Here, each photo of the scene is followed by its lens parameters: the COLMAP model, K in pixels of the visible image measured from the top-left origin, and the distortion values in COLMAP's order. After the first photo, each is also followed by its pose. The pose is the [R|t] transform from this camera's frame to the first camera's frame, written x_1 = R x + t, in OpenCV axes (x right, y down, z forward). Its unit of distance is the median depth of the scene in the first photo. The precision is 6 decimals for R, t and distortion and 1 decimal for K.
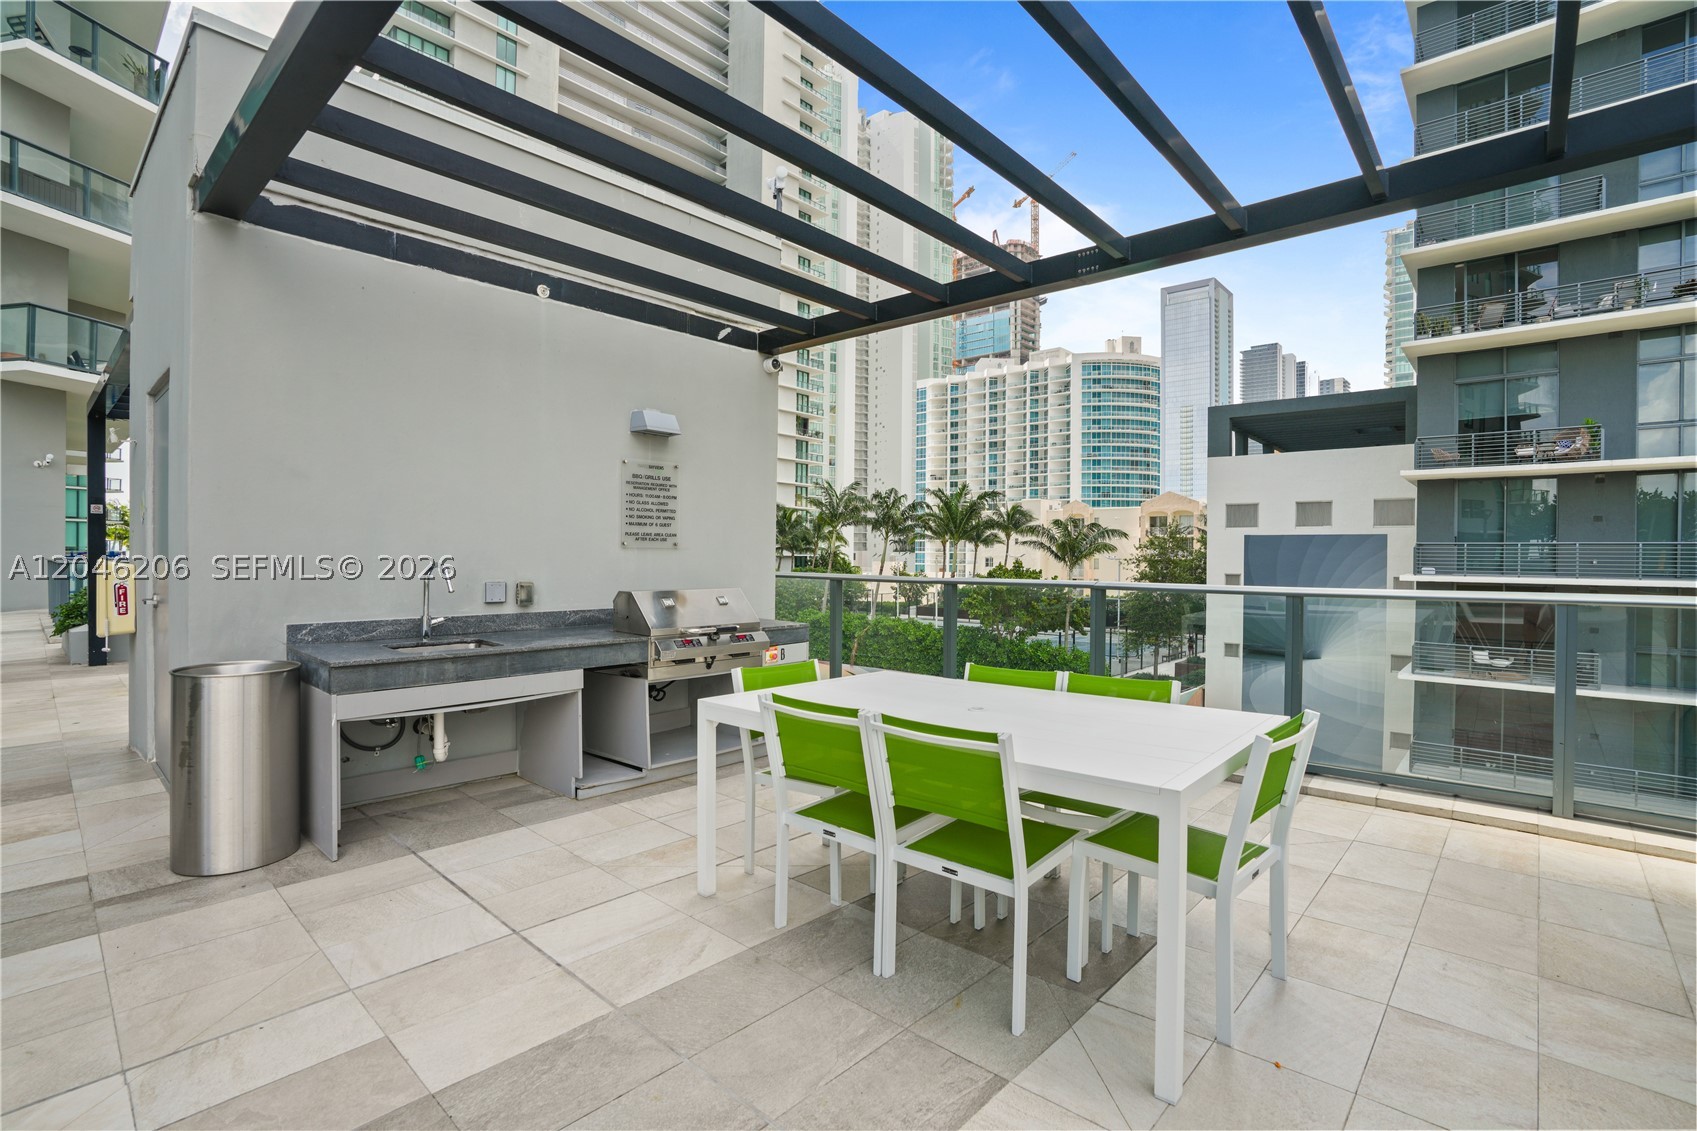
lens RADIAL K [[776.1, 0, 851.6], [0, 776.1, 557.8], [0, 0, 1]] dist [-0.017275, 0.000244]
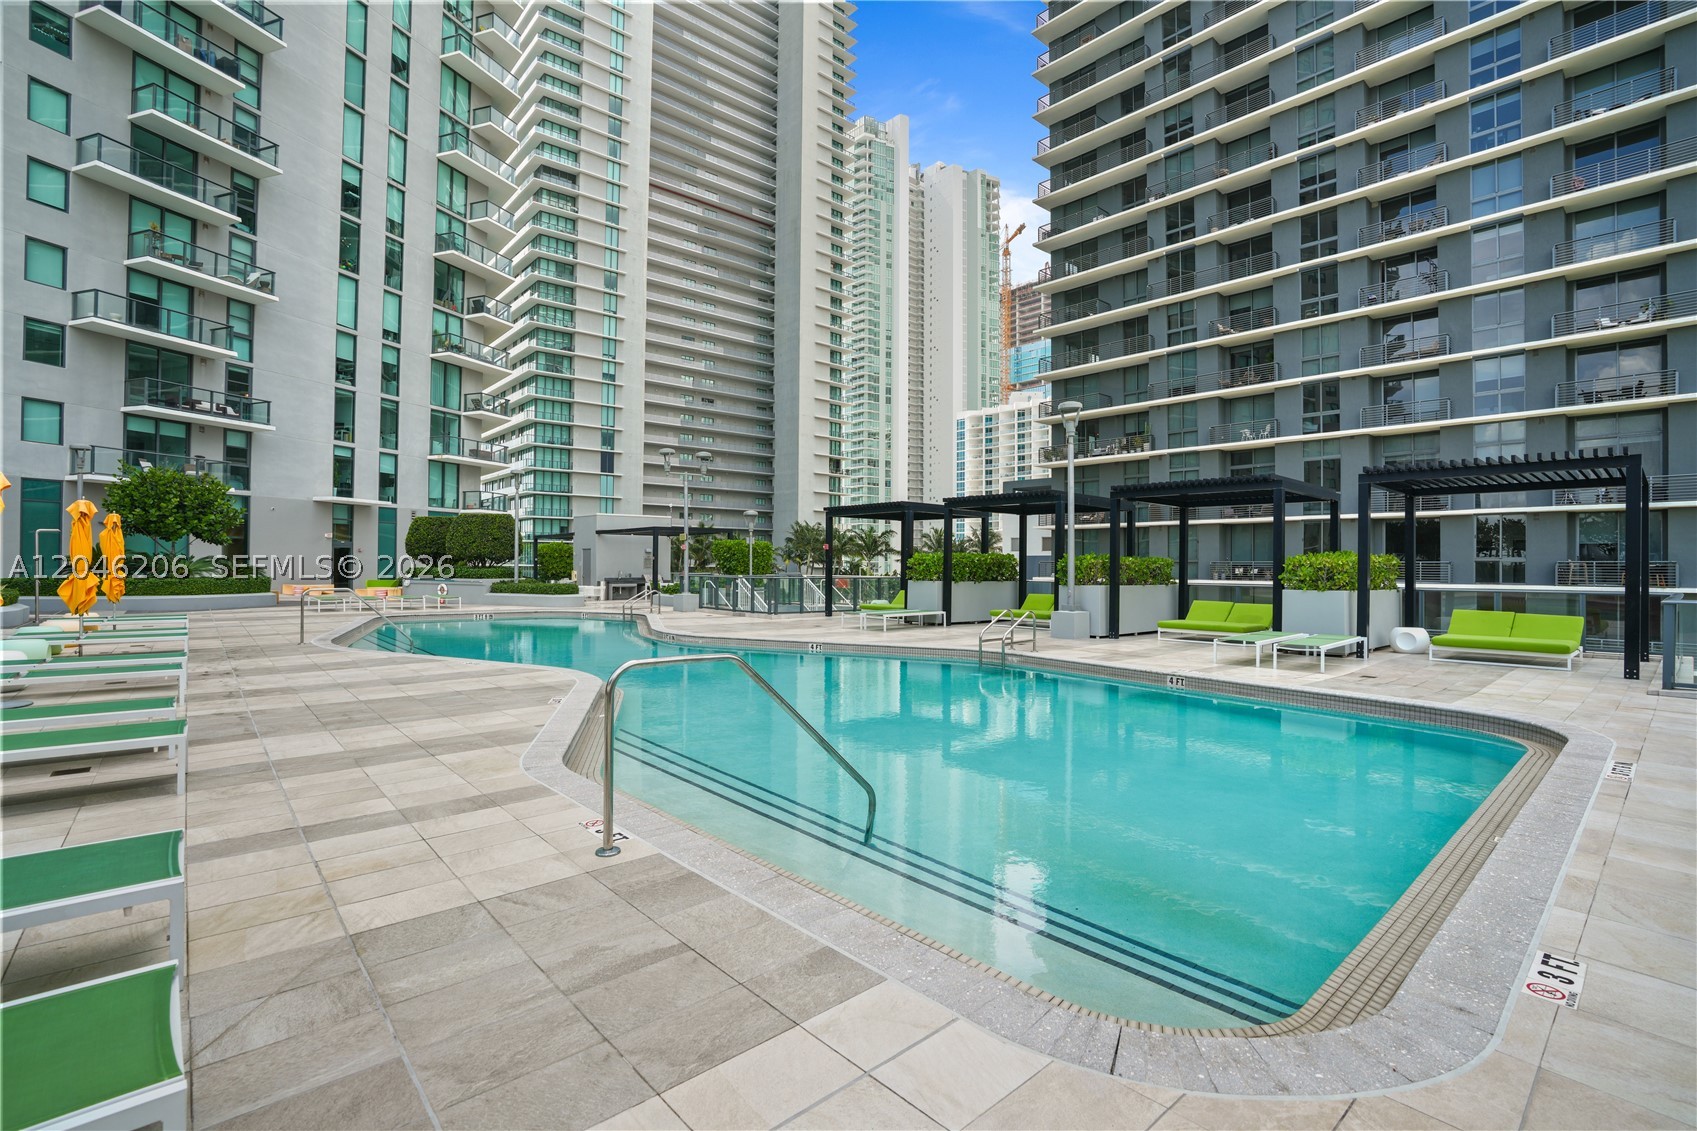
lens RADIAL K [[776.1, 0, 857.8], [0, 776.1, 565.5], [0, 0, 1]] dist [-0.017275, 0.000244]
pose [[0.994367, -0.003930, -0.105922, 0.059908], [0.003463, 0.999983, -0.004594, 0.000257], [0.105938, 0.004202, 0.994364, -0.146332]]
